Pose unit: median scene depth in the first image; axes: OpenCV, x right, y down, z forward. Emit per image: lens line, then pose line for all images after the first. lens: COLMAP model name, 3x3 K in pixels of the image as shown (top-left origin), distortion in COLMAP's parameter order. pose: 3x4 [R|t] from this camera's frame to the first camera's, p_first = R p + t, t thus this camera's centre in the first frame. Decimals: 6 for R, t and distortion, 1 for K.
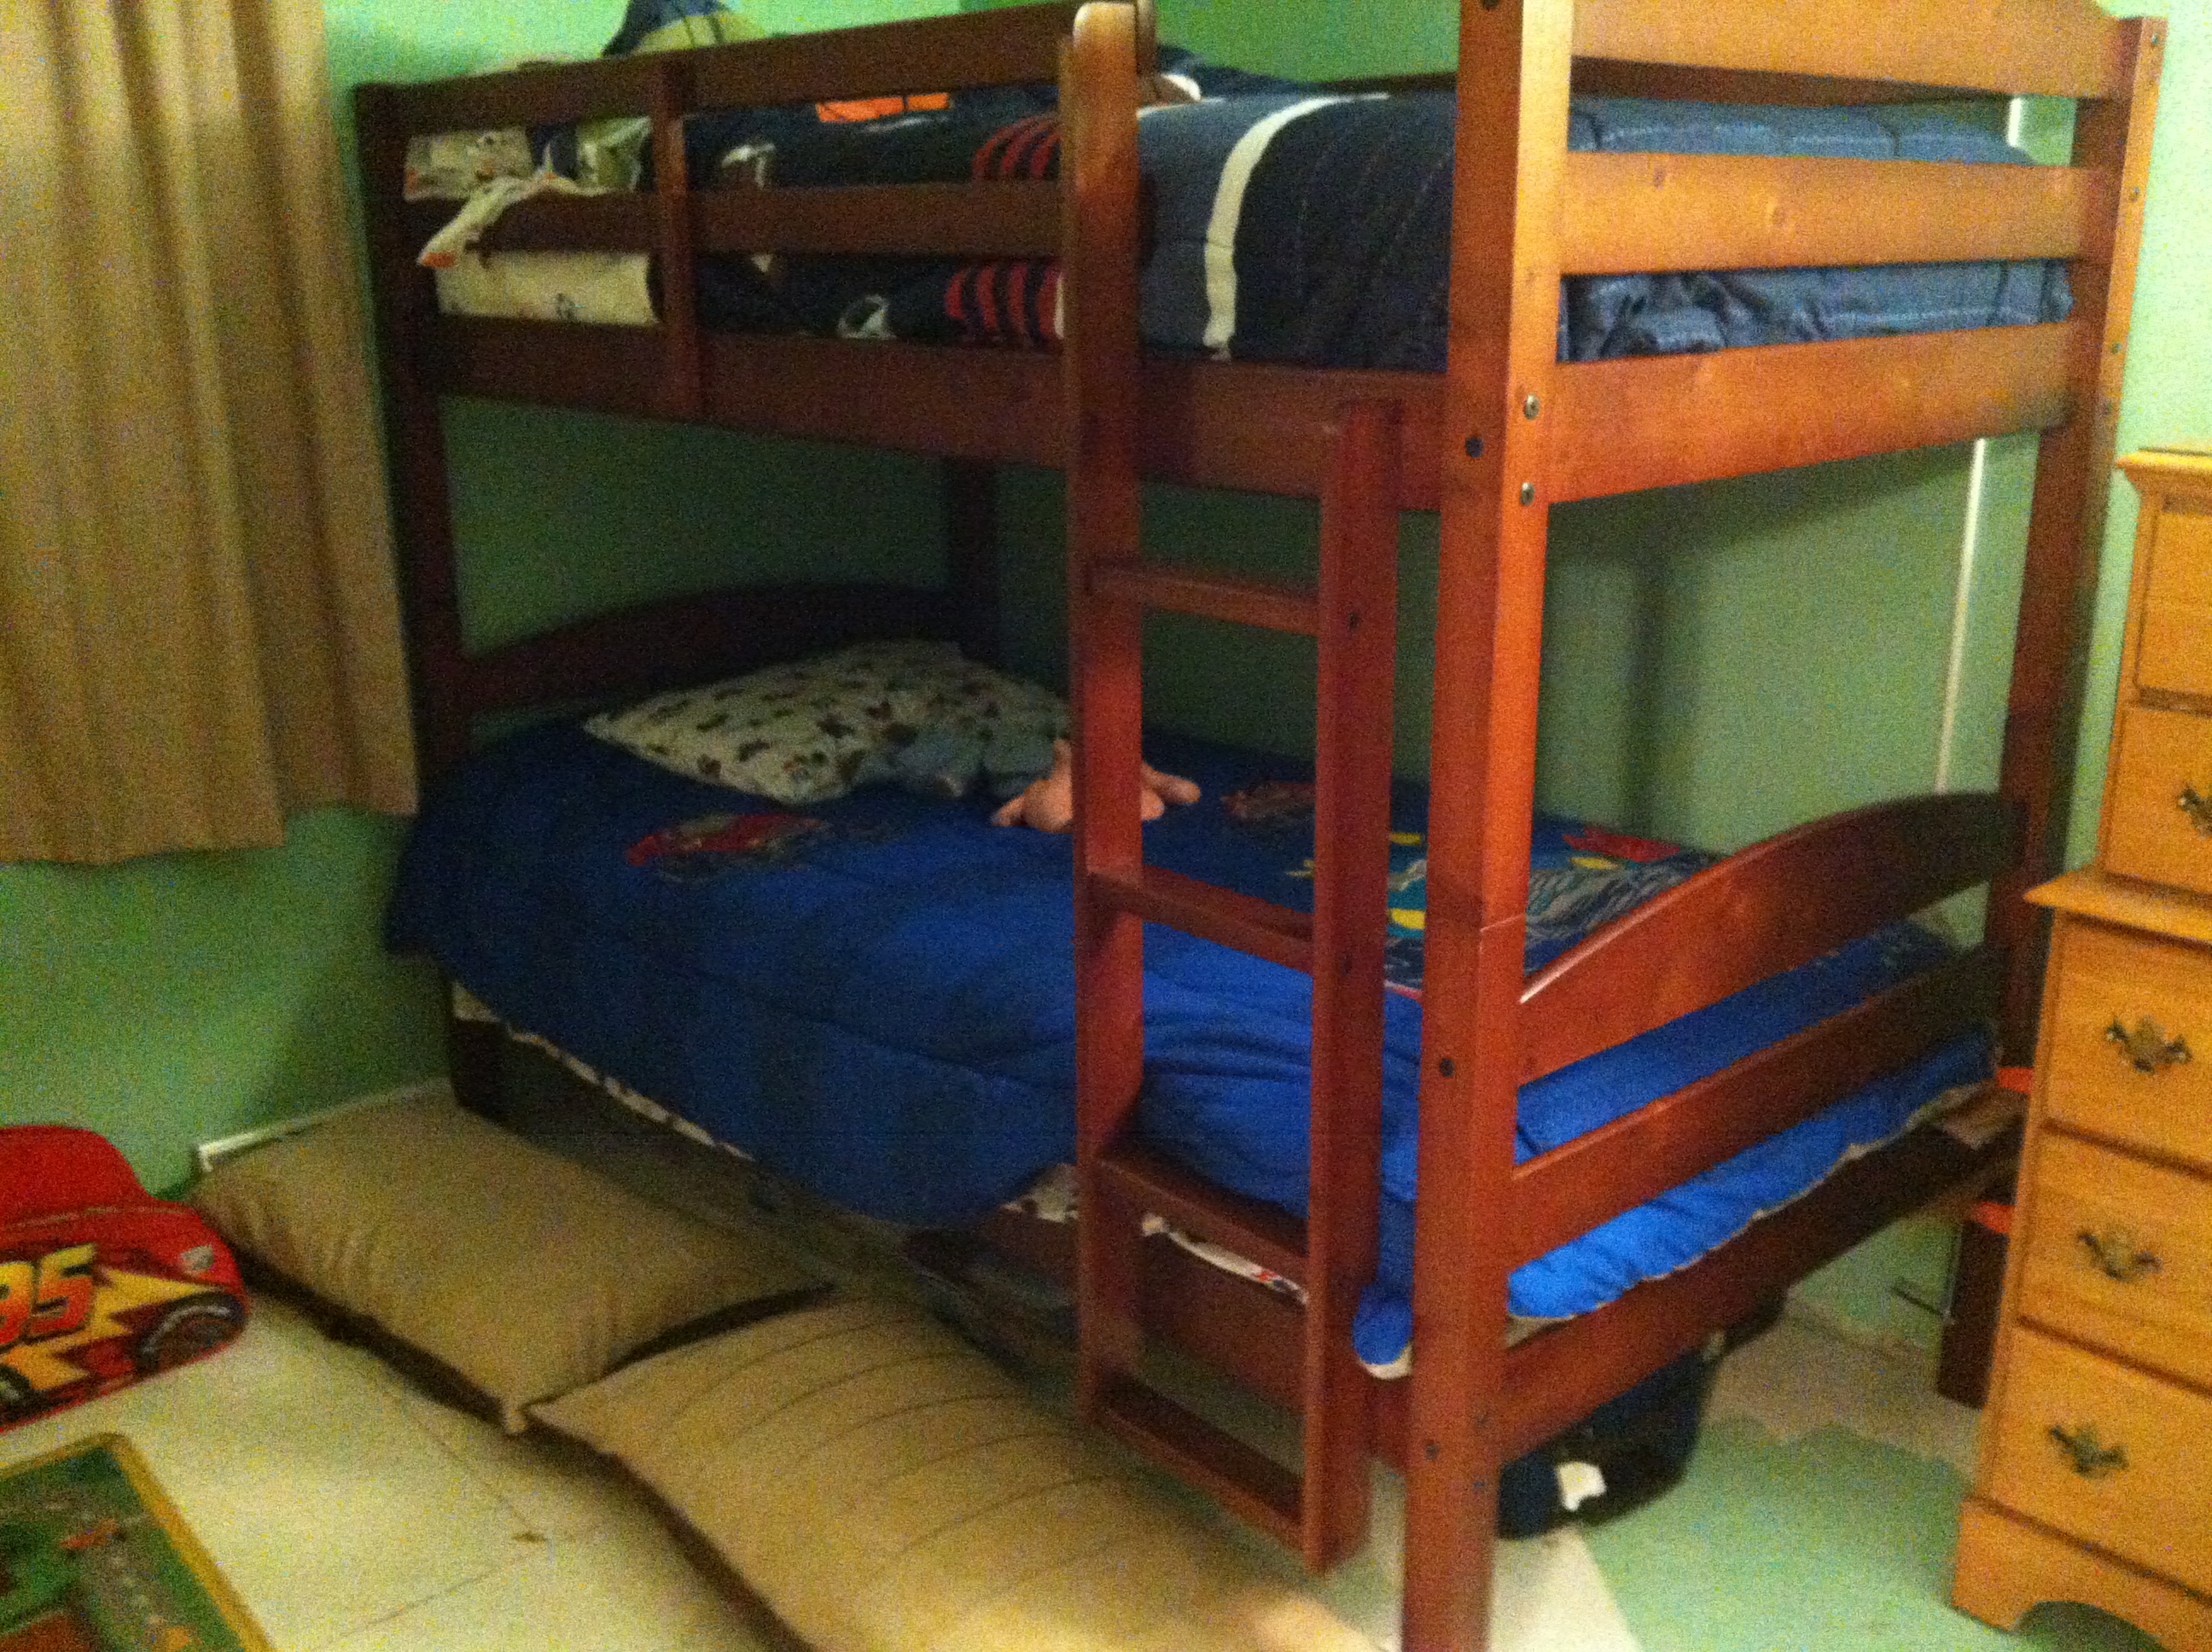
lens RADIAL K [[2067.1, 0, 1109.7], [0, 2067.1, 829.1], [0, 0, 1]] dist [0.014271, 0.000000]
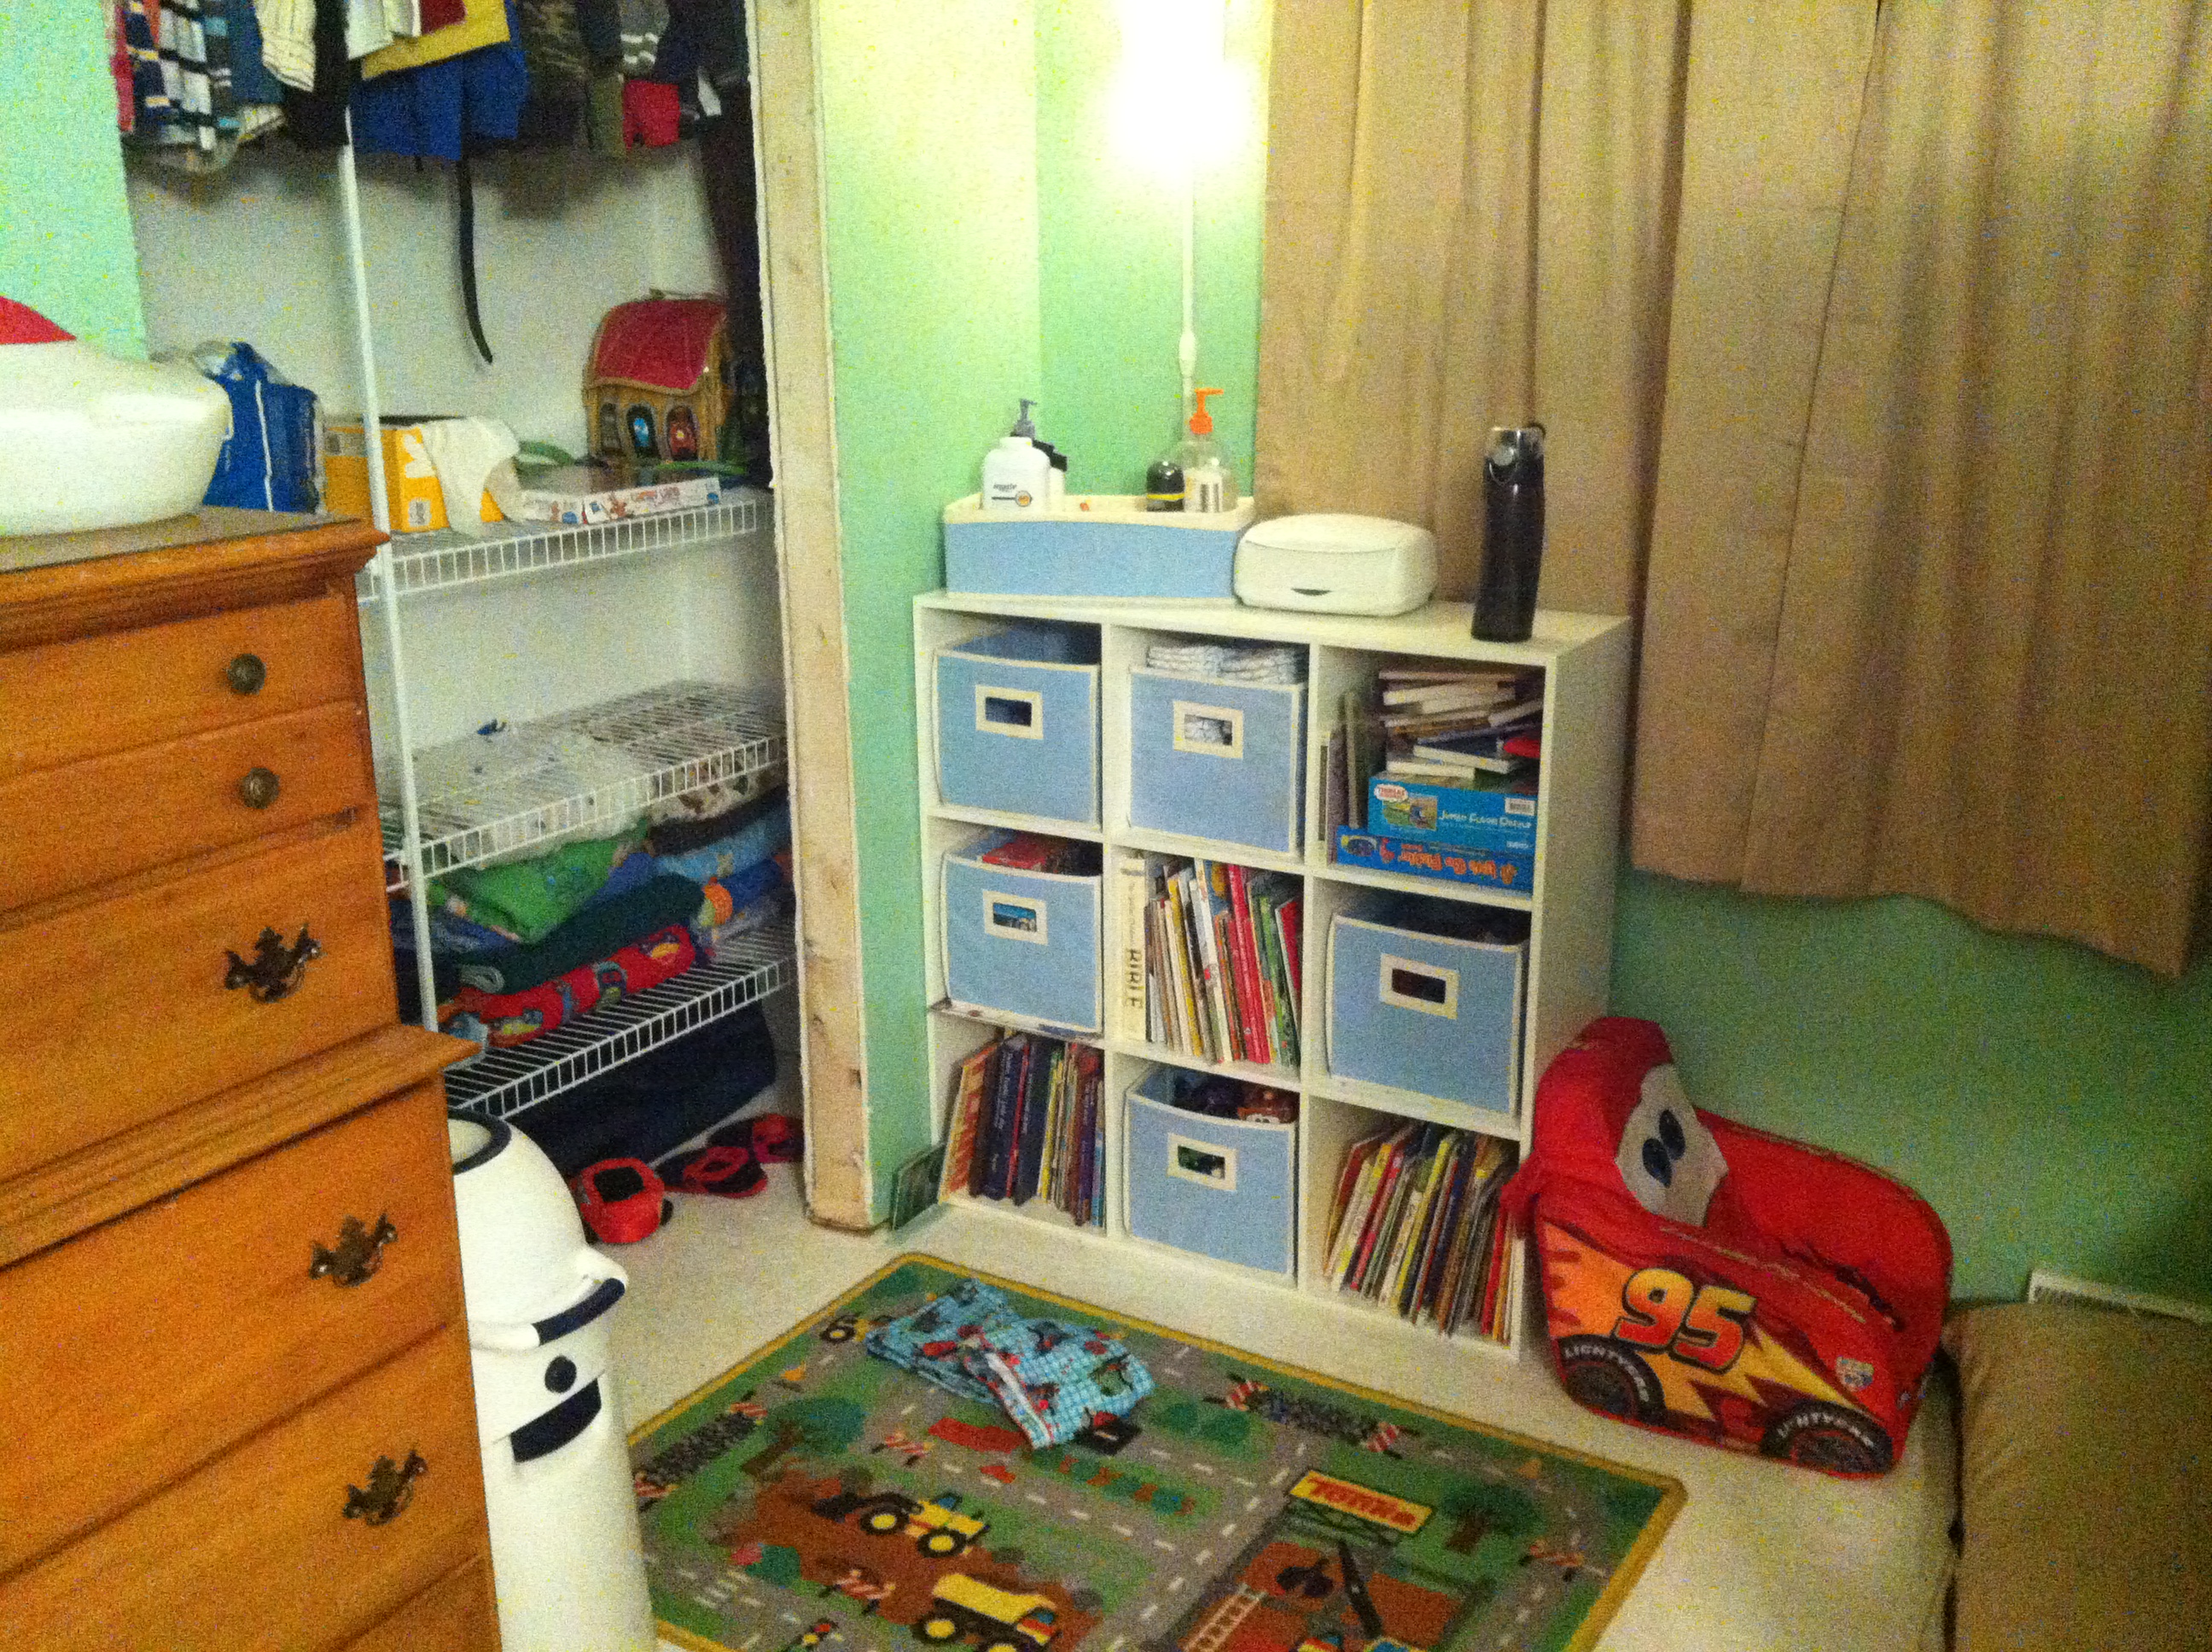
lens RADIAL K [[2067.1, 0, 1111.2], [0, 2067.1, 820.0], [0, 0, 1]] dist [0.014271, 0.000000]
pose [[0.328349, 0.262568, -0.907329, 0.210844], [-0.263926, 0.947830, 0.178777, -0.096978], [0.906935, 0.180766, 0.380517, 0.331128]]
